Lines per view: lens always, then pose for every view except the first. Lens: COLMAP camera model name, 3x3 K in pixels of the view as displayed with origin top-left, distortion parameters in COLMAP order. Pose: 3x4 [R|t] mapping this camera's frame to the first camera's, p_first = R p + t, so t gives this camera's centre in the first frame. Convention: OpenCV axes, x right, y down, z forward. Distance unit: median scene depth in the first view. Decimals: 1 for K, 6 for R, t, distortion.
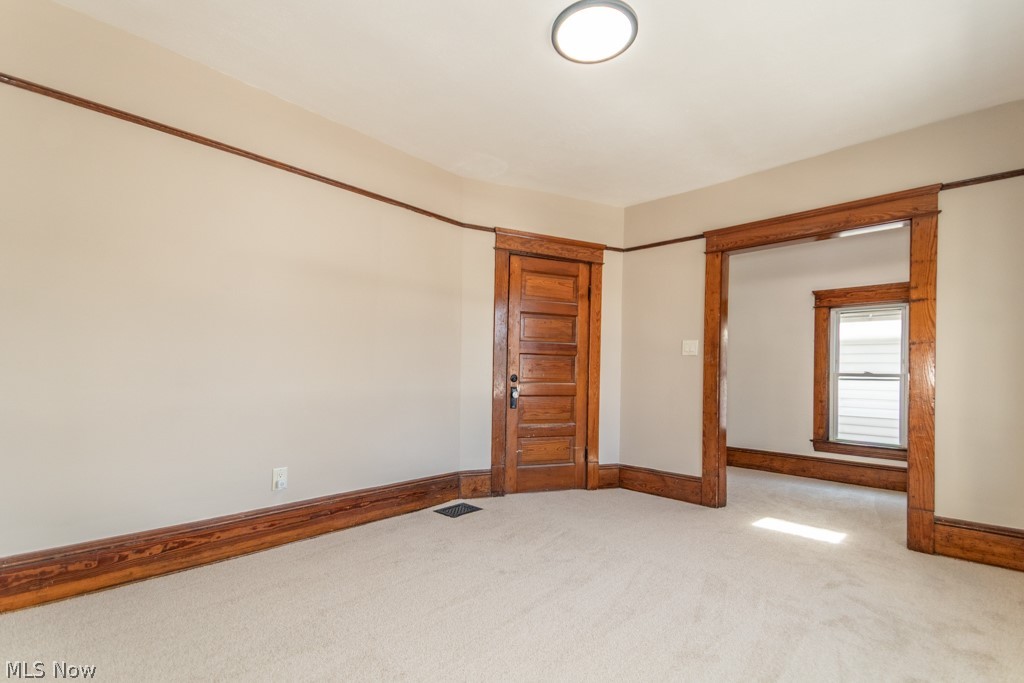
lens RADIAL K [[434.6, 0, 516.0], [0, 434.6, 377.9], [0, 0, 1]] dist [0.000226, -0.000350]
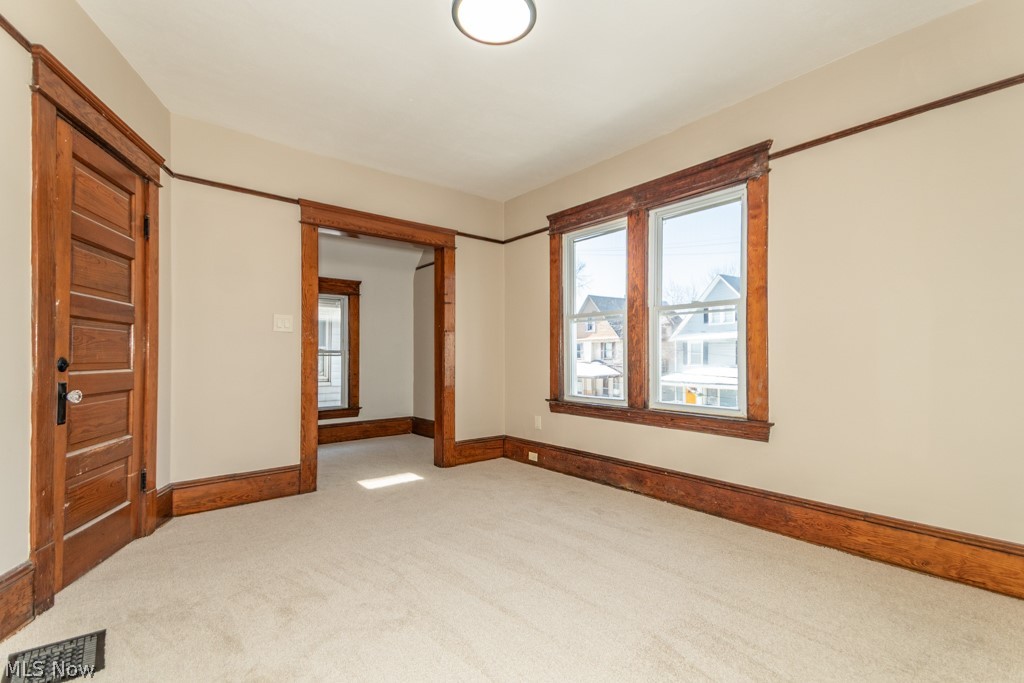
lens RADIAL K [[468.0, 0, 510.2], [0, 468.0, 360.4], [0, 0, 1]] dist [0.019777, -0.000926]
pose [[0.128054, -0.028894, 0.991346, -0.508743], [0.005716, 0.999580, 0.028396, -0.018348], [-0.991751, 0.002030, 0.128165, 0.430116]]
